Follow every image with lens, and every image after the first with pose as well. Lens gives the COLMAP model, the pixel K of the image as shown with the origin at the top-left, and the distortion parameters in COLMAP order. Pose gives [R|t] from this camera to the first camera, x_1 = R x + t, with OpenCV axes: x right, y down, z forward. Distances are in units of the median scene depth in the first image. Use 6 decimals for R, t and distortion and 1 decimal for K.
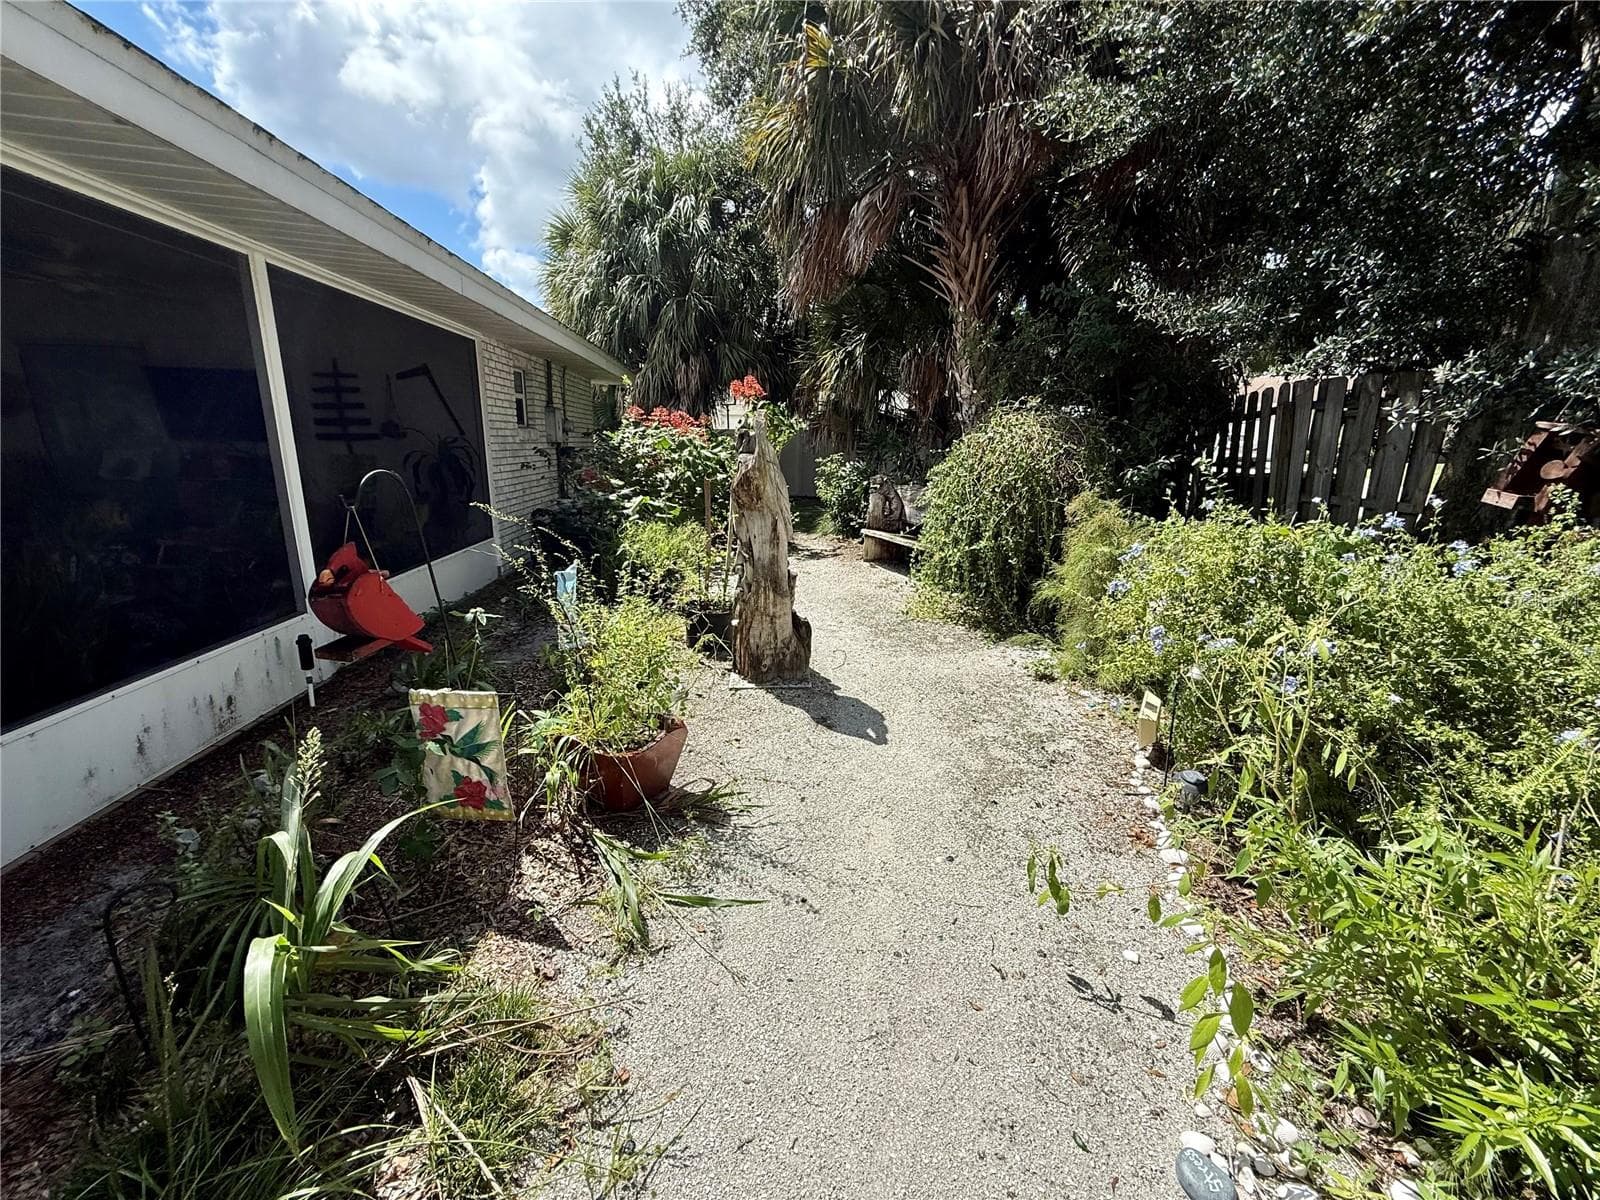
lens RADIAL K [[639.4, 0, 795.2], [0, 639.4, 600.4], [0, 0, 1]] dist [-0.000491, 0.000259]
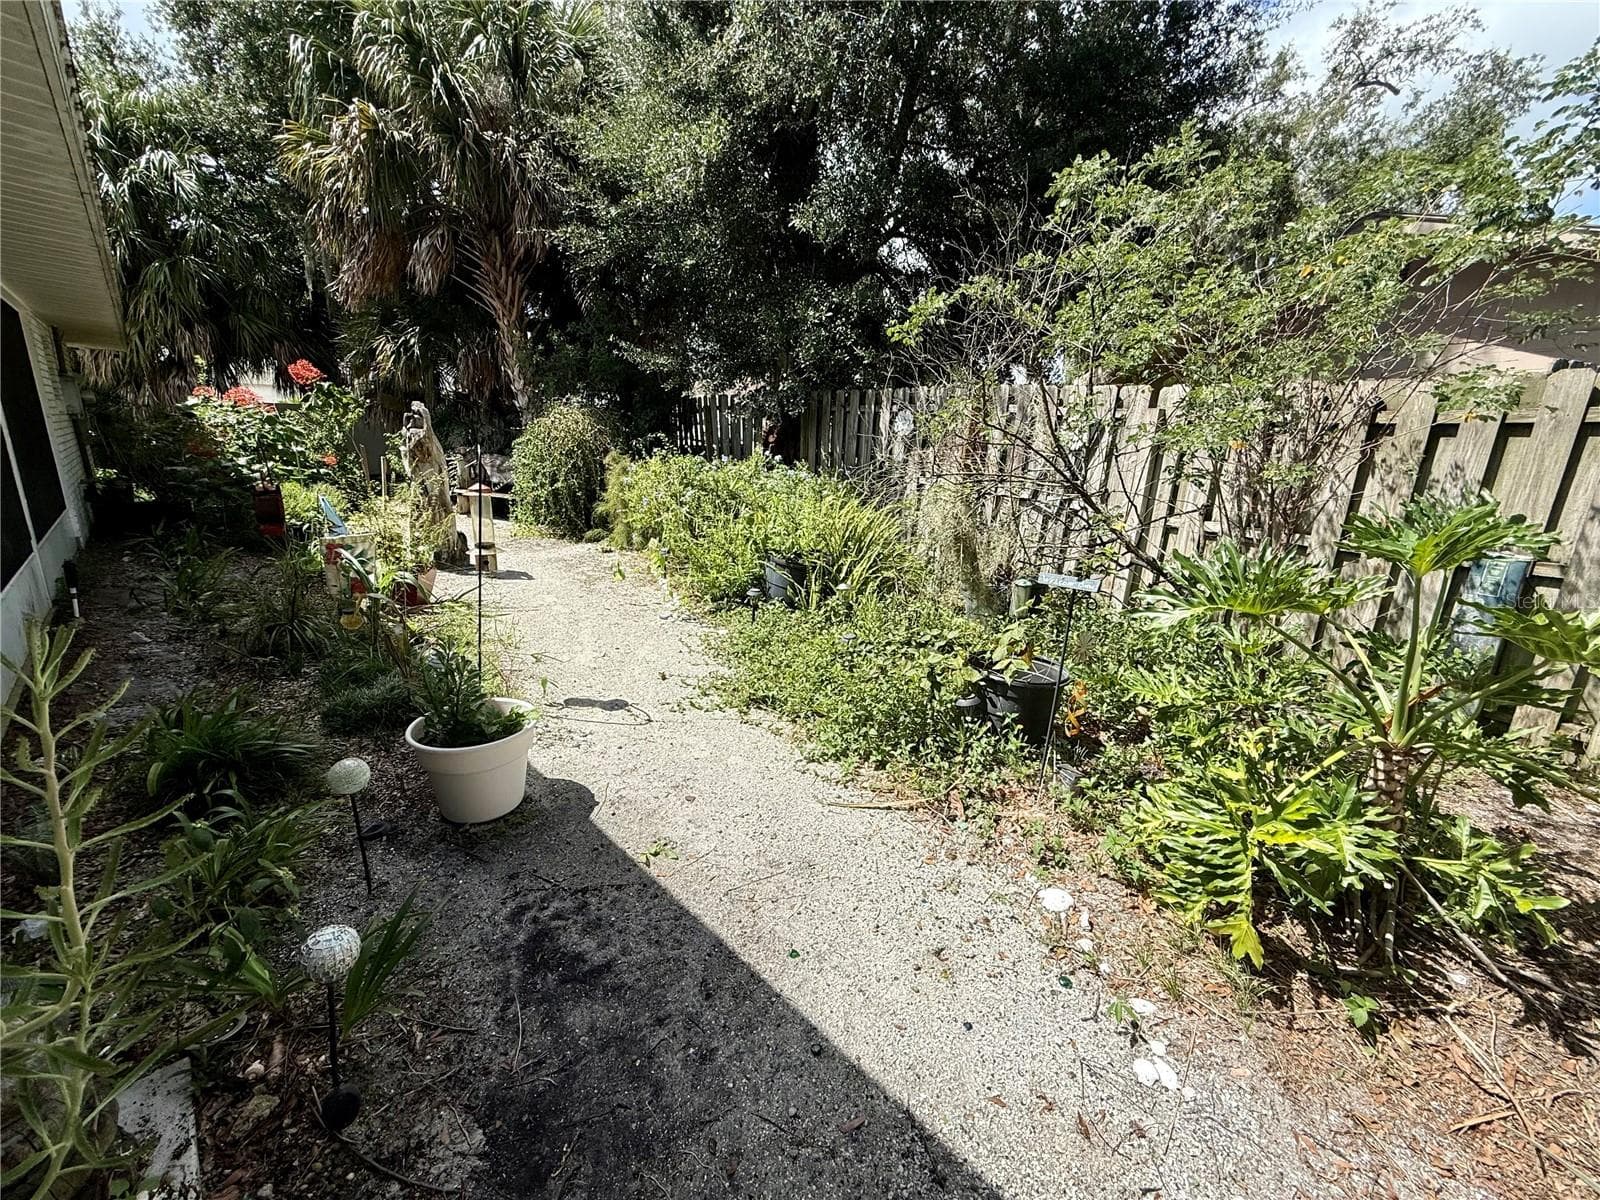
lens RADIAL K [[639.4, 0, 797.7], [0, 639.4, 601.7], [0, 0, 1]] dist [-0.000491, 0.000259]
pose [[0.772422, -0.152184, 0.616607, -0.285472], [0.133582, 0.988078, 0.076529, 0.158485], [-0.620902, 0.023255, 0.783543, -0.651679]]
